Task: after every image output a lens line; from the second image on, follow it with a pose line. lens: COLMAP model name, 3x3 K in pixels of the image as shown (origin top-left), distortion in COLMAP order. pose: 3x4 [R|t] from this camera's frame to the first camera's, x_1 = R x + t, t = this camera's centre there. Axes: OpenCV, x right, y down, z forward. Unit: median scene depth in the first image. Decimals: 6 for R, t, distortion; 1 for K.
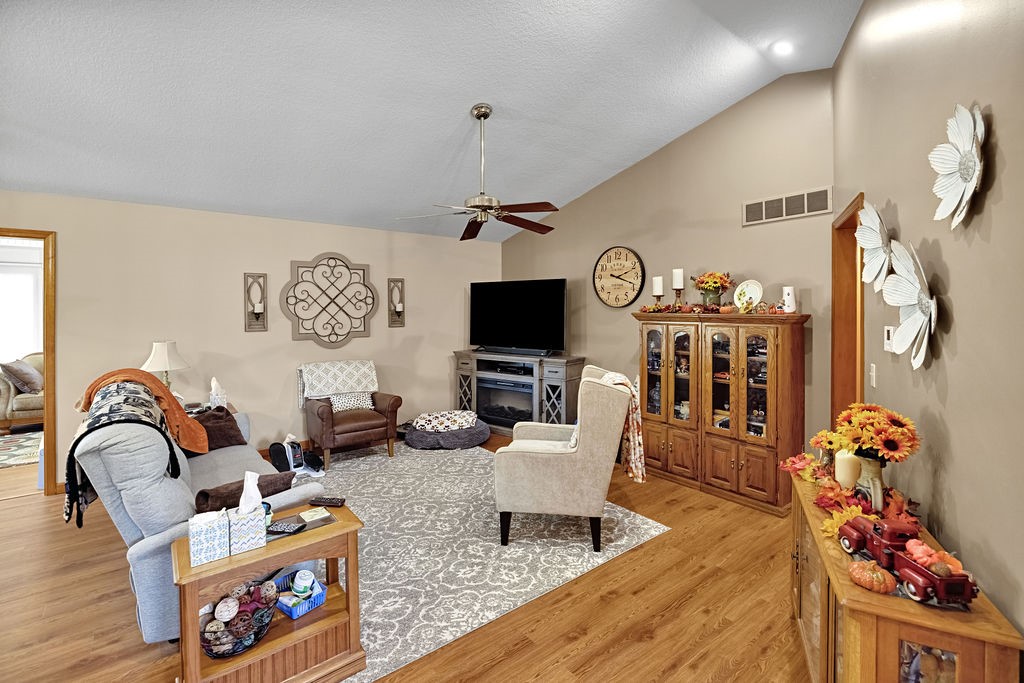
lens RADIAL K [[454.5, 0, 510.6], [0, 454.5, 308.9], [0, 0, 1]] dist [-0.000500, -0.000053]
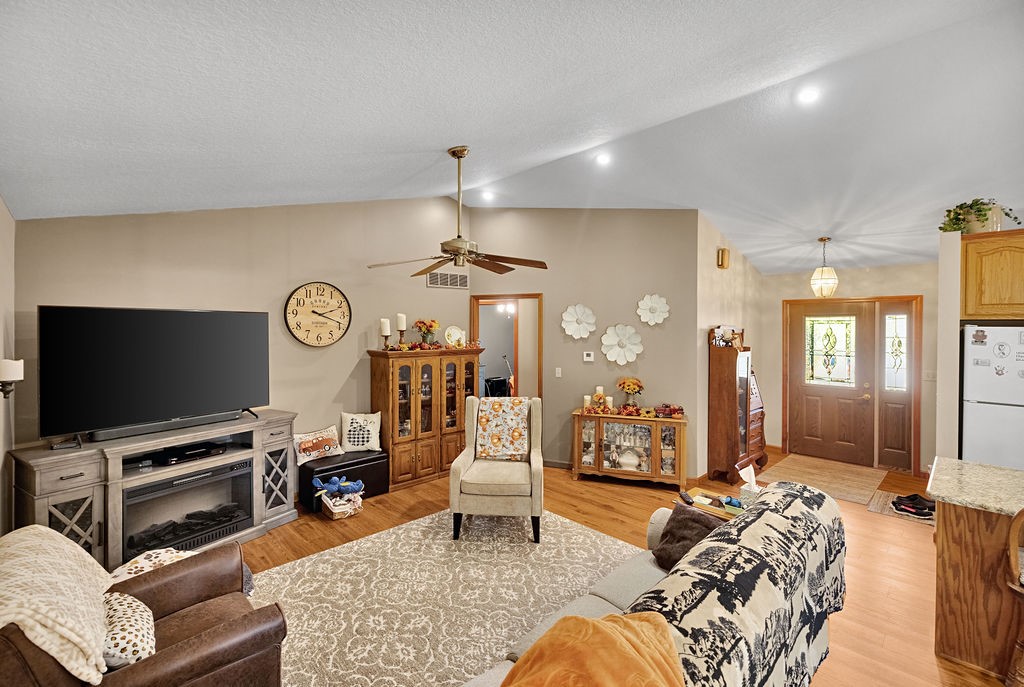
lens RADIAL K [[448.0, 0, 507.7], [0, 448.0, 330.1], [0, 0, 1]] dist [0.000401, -0.000359]
pose [[-0.094742, -0.005151, 0.995489, -0.835292], [-0.001086, 0.999987, 0.005071, -0.049491], [-0.995501, -0.000600, -0.094746, 0.810965]]
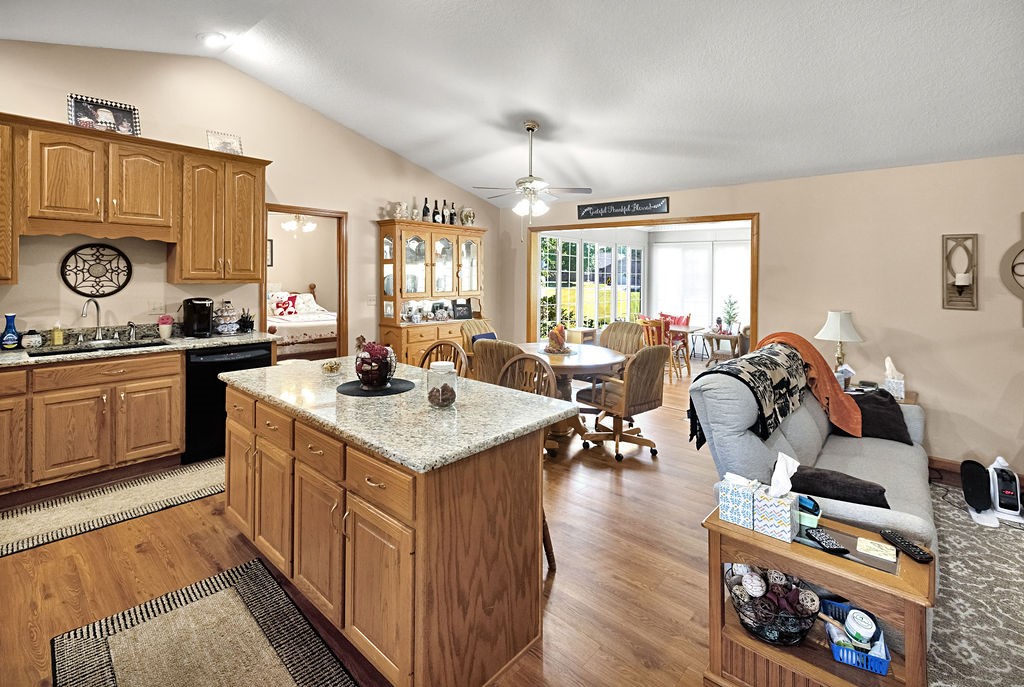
lens RADIAL K [[472.0, 0, 508.4], [0, 472.0, 269.9], [0, 0, 1]] dist [0.001141, 0.000069]
pose [[0.167500, 0.000222, -0.985872, 0.112880], [-0.019537, 0.999804, -0.003094, -0.000165], [0.985678, 0.019779, 0.167472, 0.116697]]
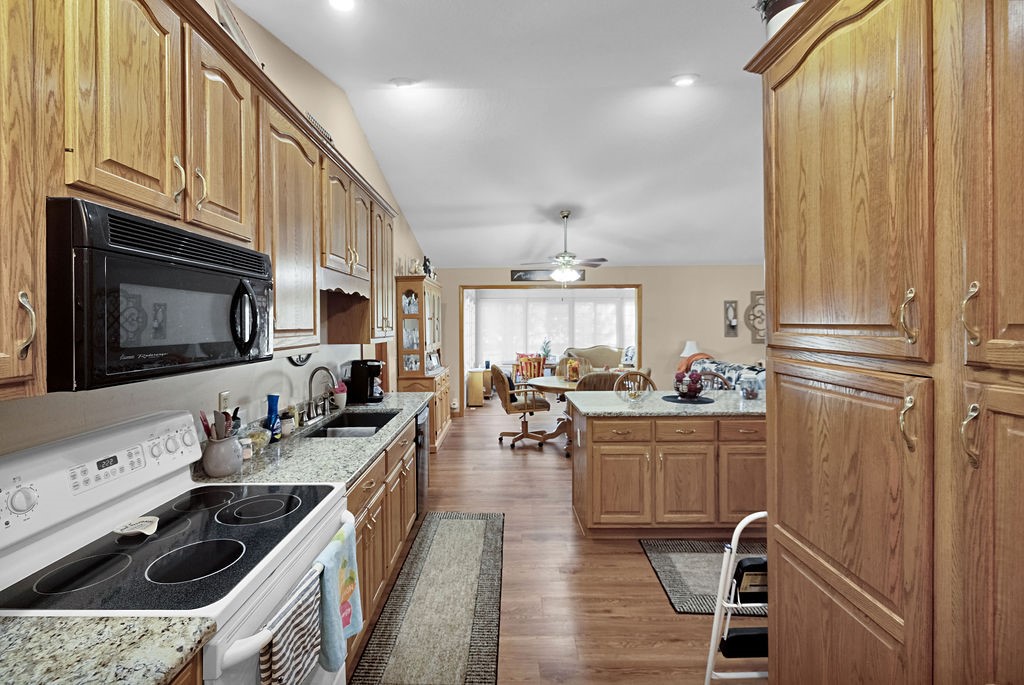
lens RADIAL K [[442.6, 0, 499.5], [0, 442.6, 323.0], [0, 0, 1]] dist [-0.001087, -0.000292]
pose [[0.775931, -0.002306, -0.630814, -0.227265], [0.002069, 0.999997, -0.001111, 0.001211], [0.630815, -0.000444, 0.775933, -0.788869]]
